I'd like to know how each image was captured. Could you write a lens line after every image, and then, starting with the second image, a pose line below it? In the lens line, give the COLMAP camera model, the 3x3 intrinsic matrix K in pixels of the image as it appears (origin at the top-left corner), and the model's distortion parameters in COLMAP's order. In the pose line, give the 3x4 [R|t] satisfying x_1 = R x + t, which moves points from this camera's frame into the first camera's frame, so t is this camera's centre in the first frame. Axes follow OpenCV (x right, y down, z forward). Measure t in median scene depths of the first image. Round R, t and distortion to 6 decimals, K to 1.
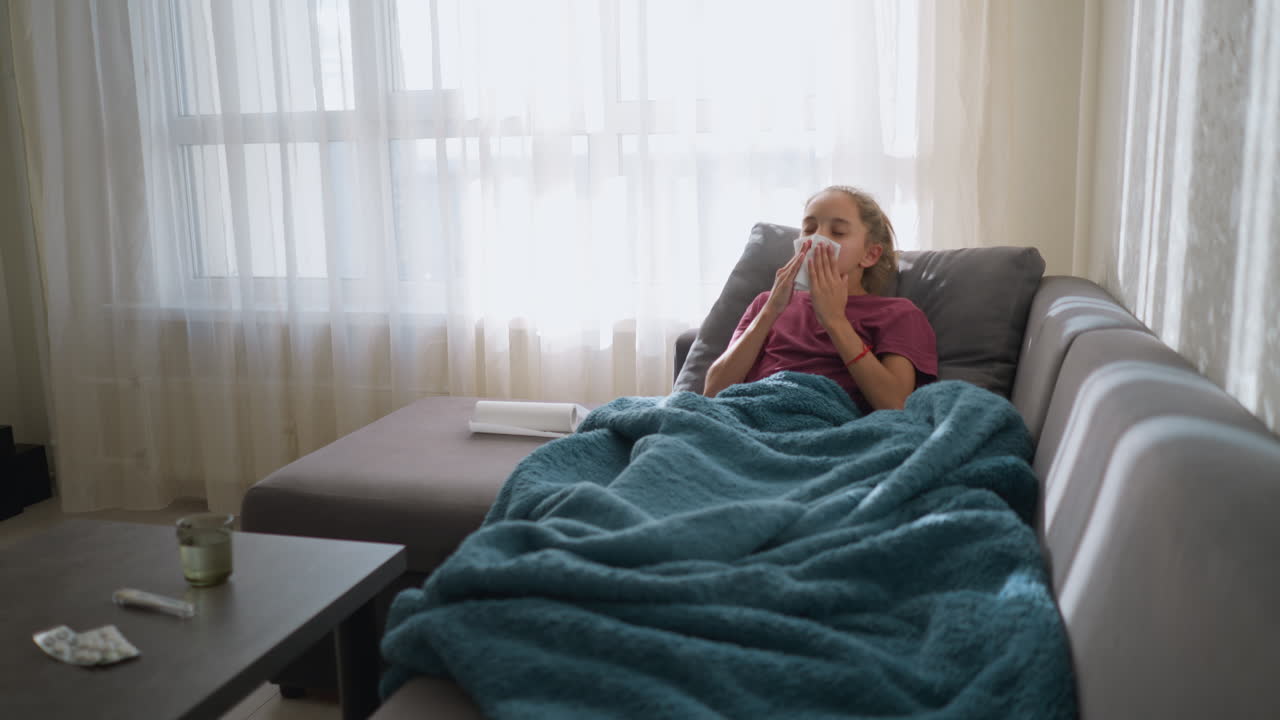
lens RADIAL K [[1019.5, 0, 731.1], [0, 1019.5, 356.2], [0, 0, 1]] dist [-0.003927, -0.115611]
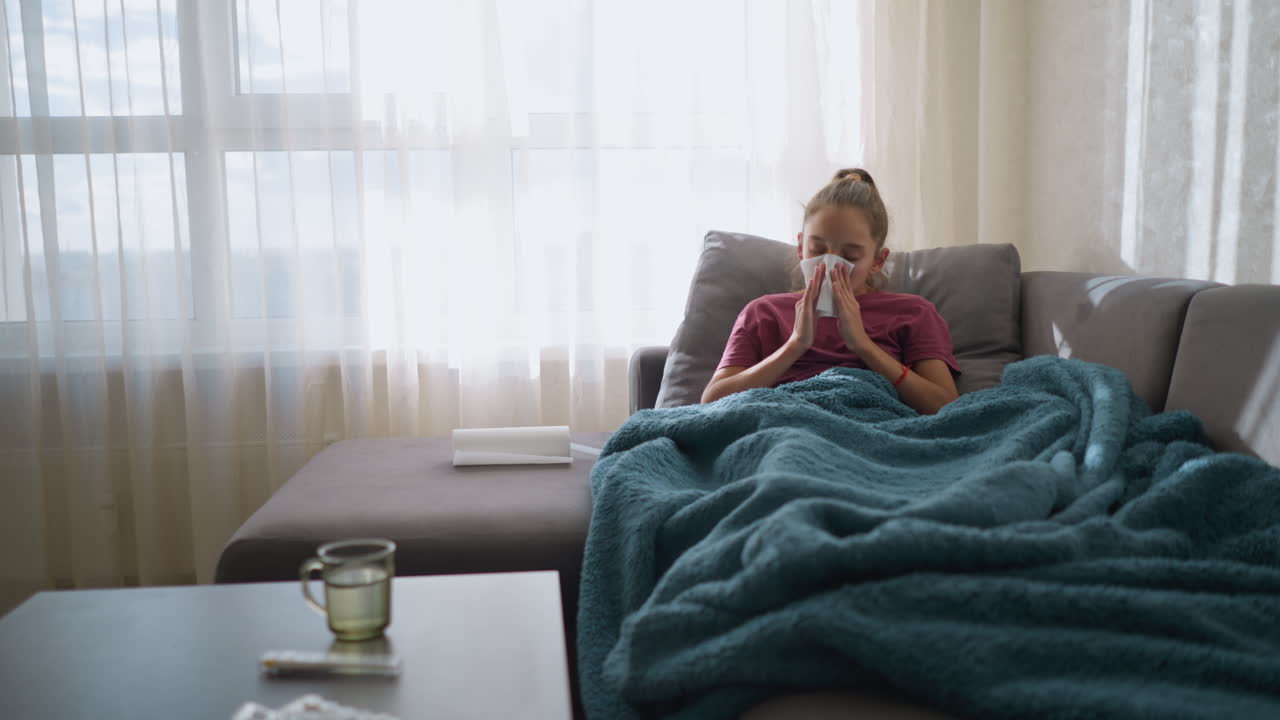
lens RADIAL K [[1019.5, 0, 731.1], [0, 1019.5, 356.2], [0, 0, 1]] dist [-0.003927, -0.115611]
pose [[0.953962, -0.043273, 0.296791, -0.282958], [0.064945, 0.995863, -0.063551, 0.053312], [-0.292813, 0.079900, 0.952825, 0.128339]]
